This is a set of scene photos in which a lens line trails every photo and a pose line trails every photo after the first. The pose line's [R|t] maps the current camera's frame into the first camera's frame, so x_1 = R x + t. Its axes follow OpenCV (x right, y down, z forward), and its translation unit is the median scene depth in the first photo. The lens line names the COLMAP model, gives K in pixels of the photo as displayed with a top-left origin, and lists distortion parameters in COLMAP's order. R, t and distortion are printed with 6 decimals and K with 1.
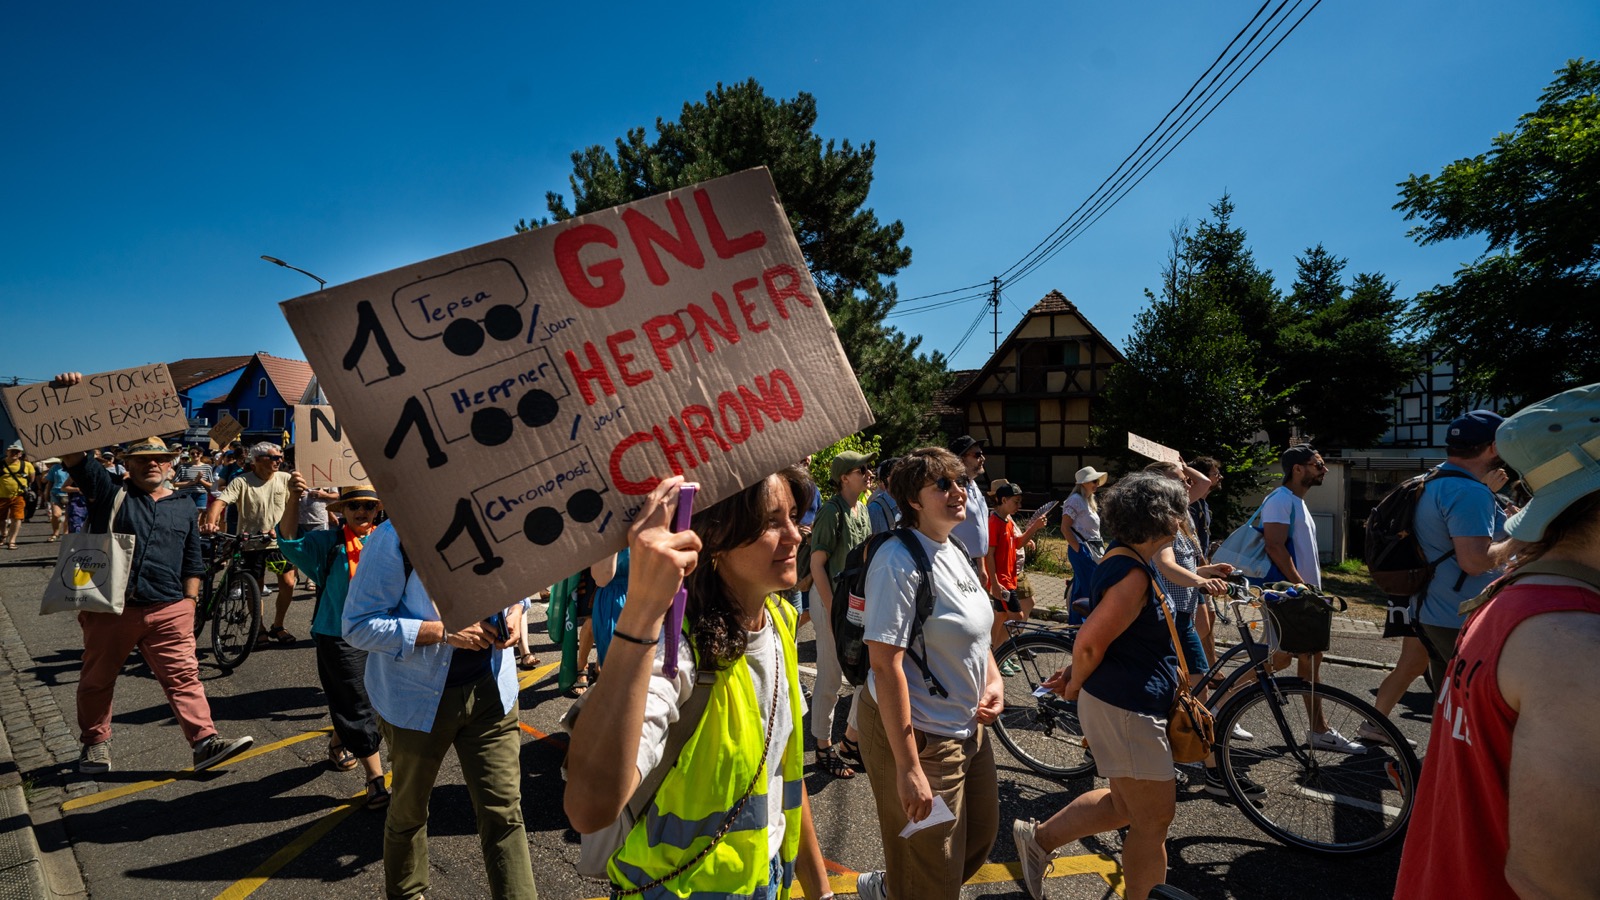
lens RADIAL K [[648.0, 0, 804.6], [0, 648.0, 450.8], [0, 0, 1]] dist [-0.010549, -0.000135]
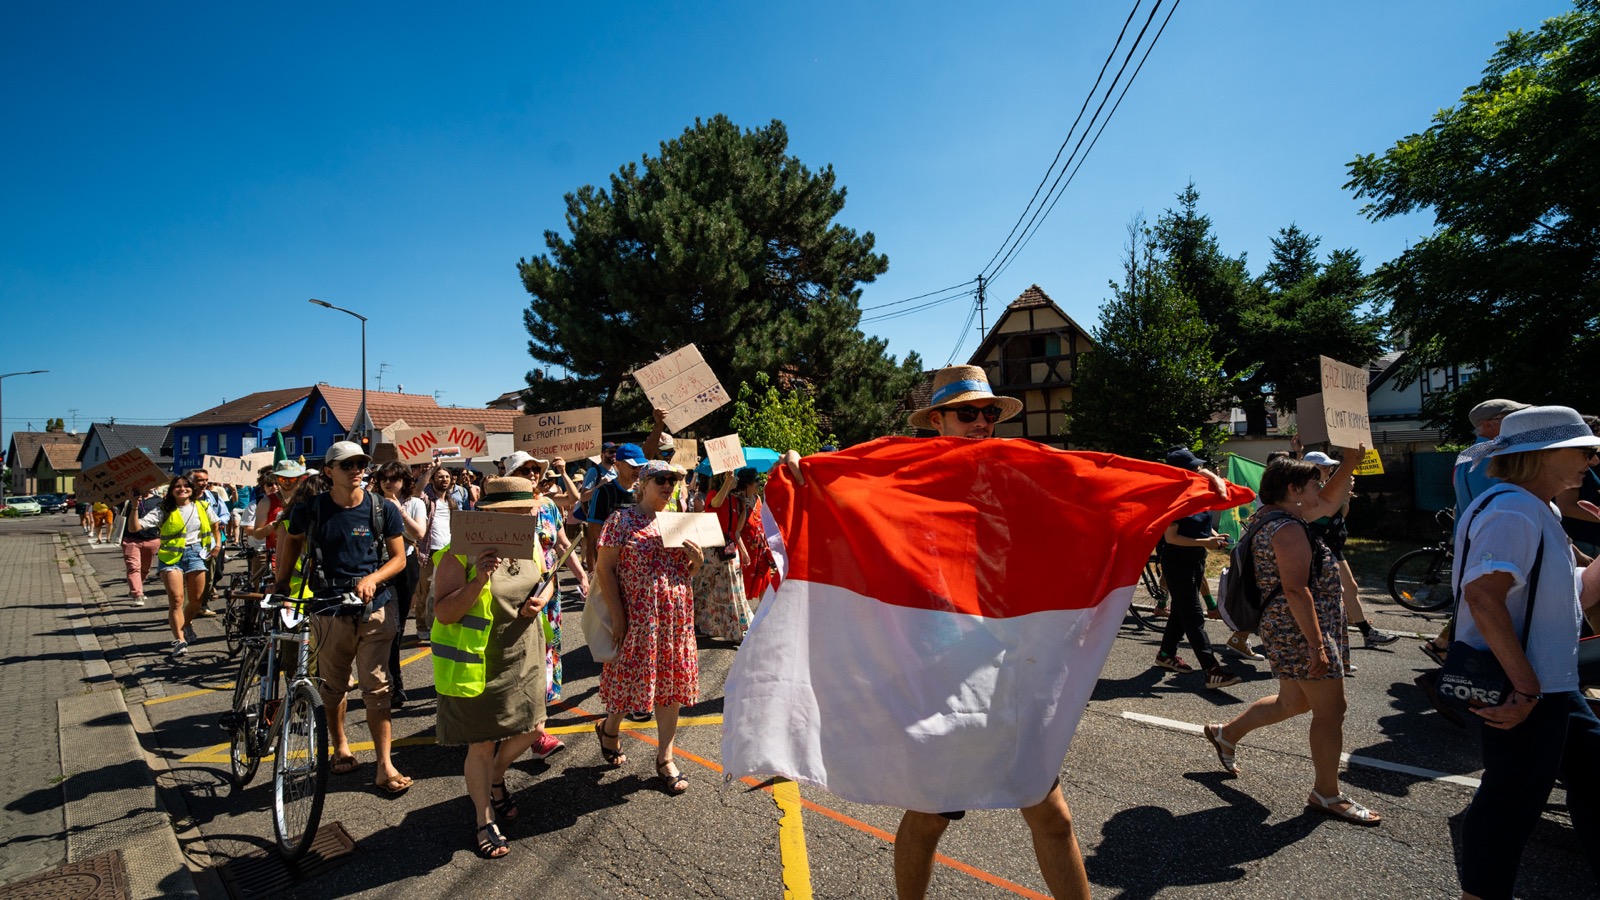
lens RADIAL K [[648.0, 0, 804.6], [0, 648.0, 450.8], [0, 0, 1]] dist [-0.010549, -0.000135]
pose [[0.996551, -0.047078, -0.068334, 0.098059], [0.047025, 0.998891, -0.002383, 0.003745], [0.068371, -0.000838, 0.997660, -0.077943]]
